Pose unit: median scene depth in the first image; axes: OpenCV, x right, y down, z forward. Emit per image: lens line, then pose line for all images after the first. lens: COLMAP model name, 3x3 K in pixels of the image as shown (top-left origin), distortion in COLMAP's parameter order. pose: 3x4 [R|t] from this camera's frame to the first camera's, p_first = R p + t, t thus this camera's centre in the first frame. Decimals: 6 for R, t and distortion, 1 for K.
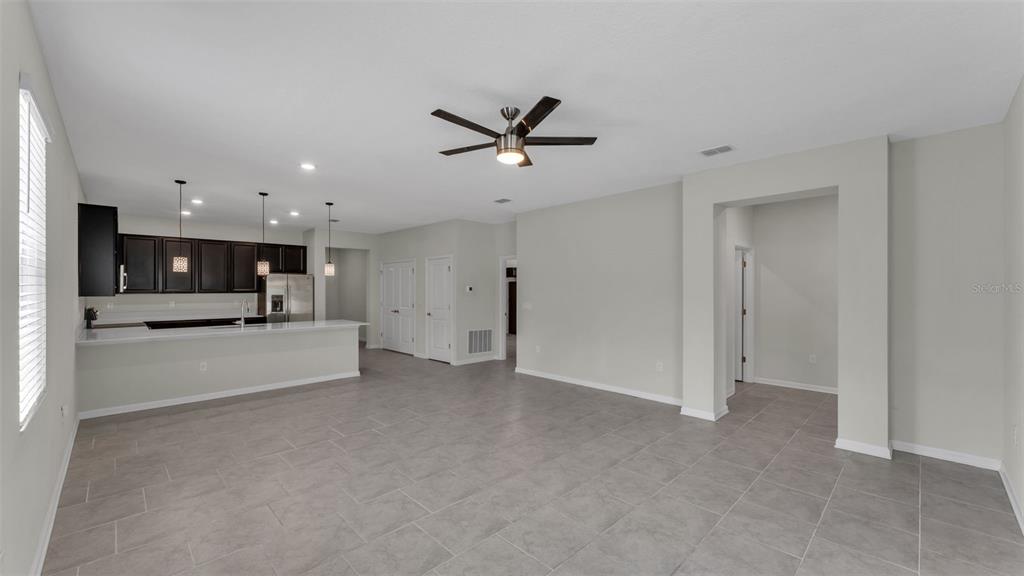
lens RADIAL K [[404.9, 0, 512.6], [0, 404.9, 293.5], [0, 0, 1]] dist [-0.000577, -0.000034]
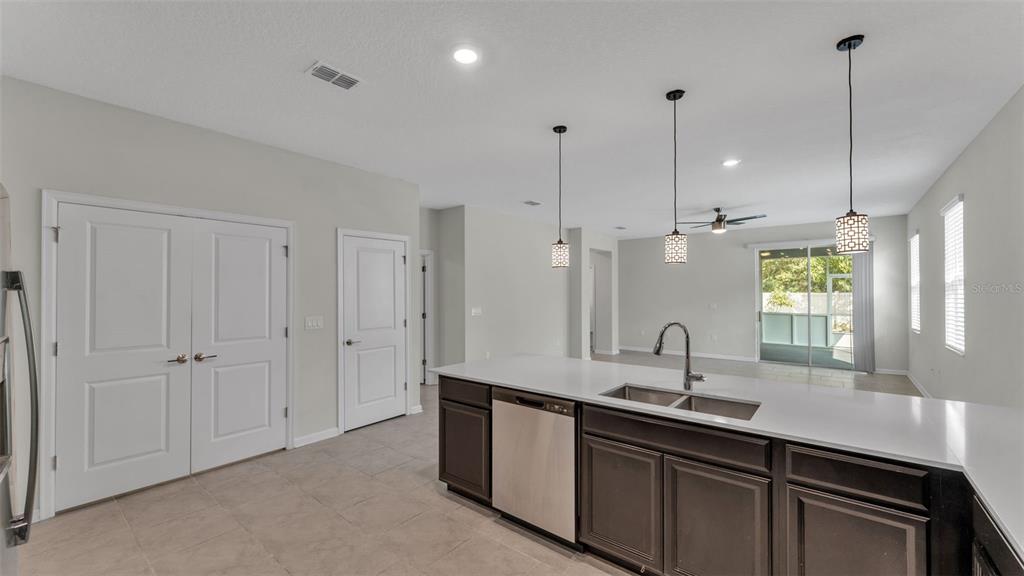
lens RADIAL K [[404.9, 0, 512.6], [0, 404.9, 293.5], [0, 0, 1]] dist [-0.000577, -0.000034]
pose [[-0.113498, -0.001508, 0.993537, -1.545606], [0.012209, 0.999921, 0.002913, -0.019023], [-0.993463, 0.012461, -0.113470, 1.798530]]
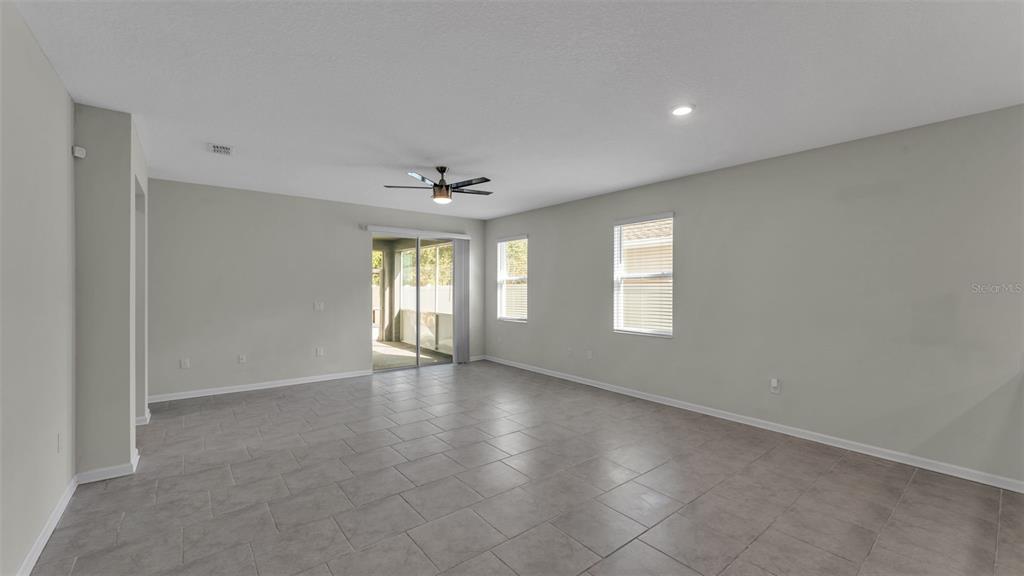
lens RADIAL K [[410.5, 0, 516.2], [0, 410.5, 290.8], [0, 0, 1]] dist [-0.001118, -0.000169]
pose [[-0.995302, -0.005868, 0.096637, -0.330290], [-0.004255, 0.999848, 0.016891, -0.019675], [-0.096721, 0.016400, -0.995176, 1.935442]]
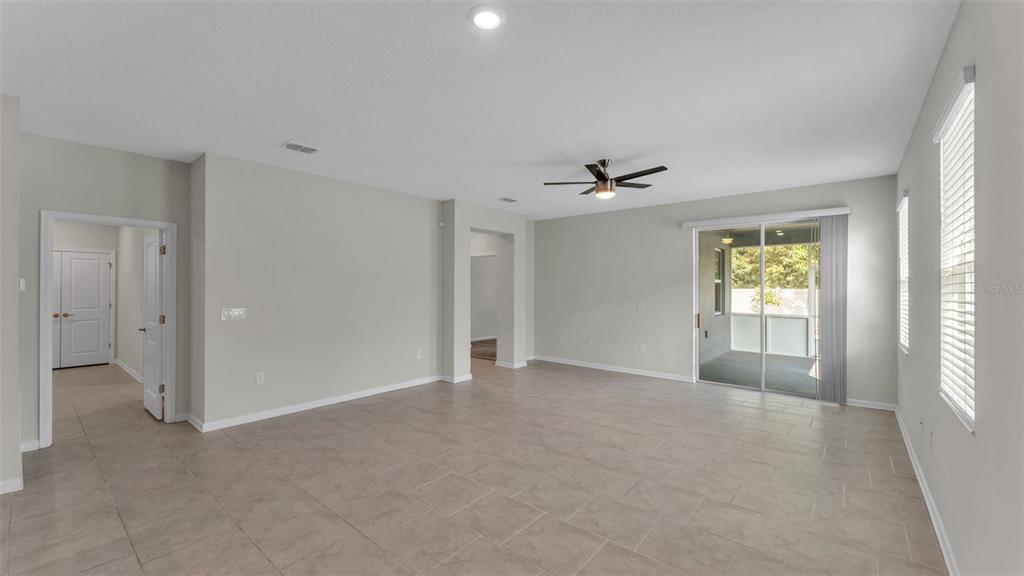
lens RADIAL K [[409.9, 0, 508.0], [0, 409.9, 289.2], [0, 0, 1]] dist [0.000133, 0.000019]
pose [[-0.092447, -0.004704, 0.995706, -1.090855], [0.006293, 0.999966, 0.005308, -0.011194], [-0.995698, 0.006757, -0.092414, 1.144936]]
